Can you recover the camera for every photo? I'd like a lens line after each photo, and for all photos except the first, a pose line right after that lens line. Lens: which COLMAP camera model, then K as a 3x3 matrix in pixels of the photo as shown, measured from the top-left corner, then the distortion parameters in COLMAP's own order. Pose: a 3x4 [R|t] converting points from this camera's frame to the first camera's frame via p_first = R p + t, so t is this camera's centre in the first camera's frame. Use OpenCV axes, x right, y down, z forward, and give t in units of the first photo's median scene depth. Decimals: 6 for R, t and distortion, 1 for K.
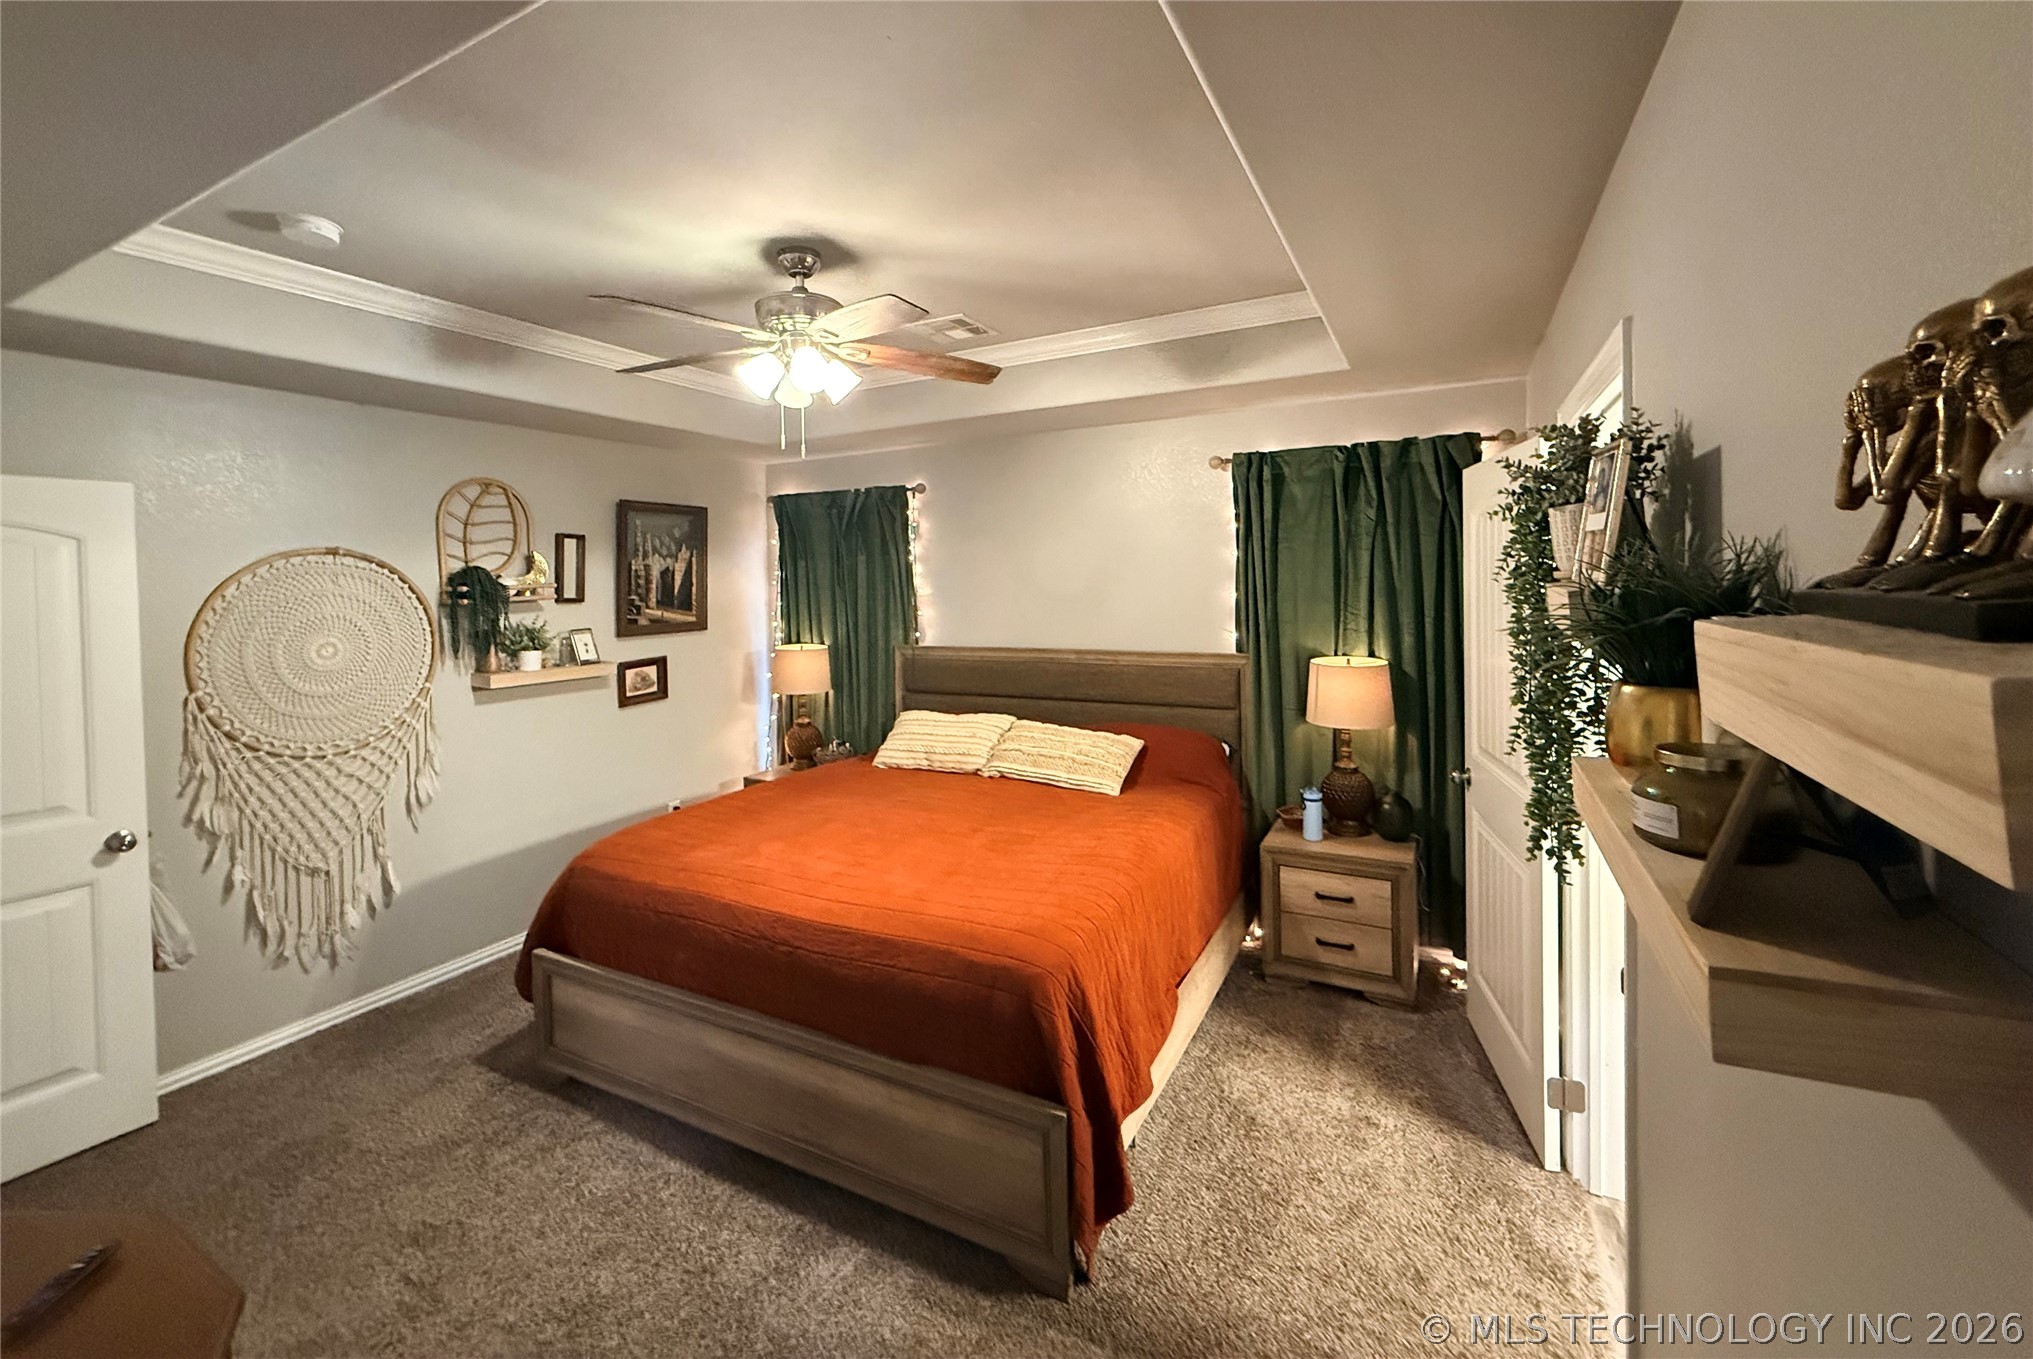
lens RADIAL K [[815.8, 0, 1020.3], [0, 815.8, 592.4], [0, 0, 1]] dist [-0.001992, -0.000125]
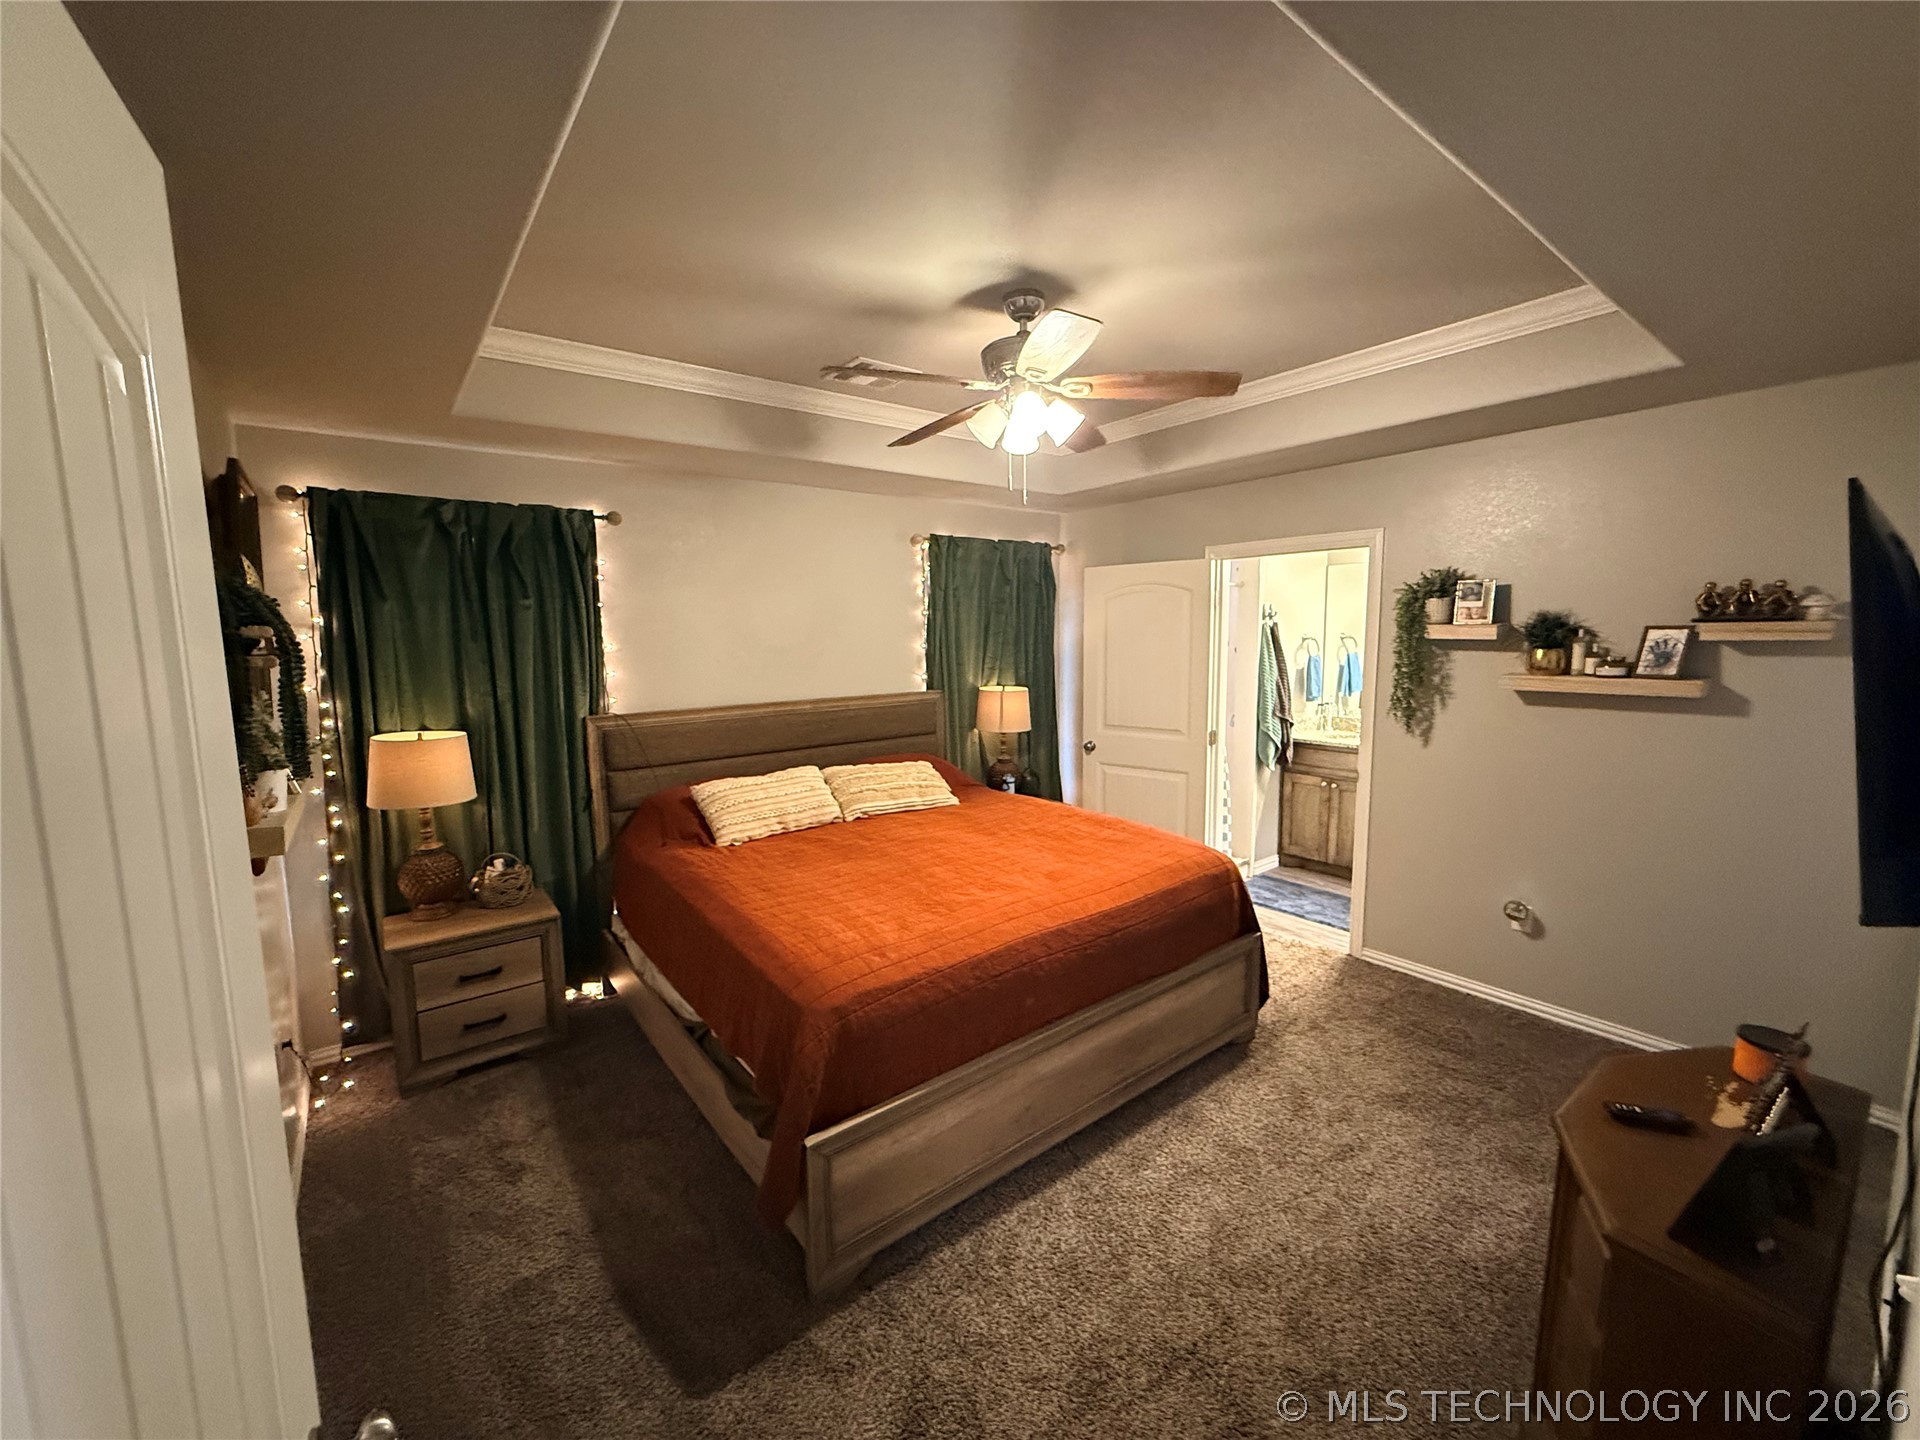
lens RADIAL K [[766.2, 0, 954.8], [0, 766.2, 717.5], [0, 0, 1]] dist [-0.000187, -0.000094]
pose [[0.419844, -0.090788, 0.903044, -0.840953], [0.022491, 0.995719, 0.089648, 0.009194], [-0.907317, -0.017328, 0.420089, 0.461012]]
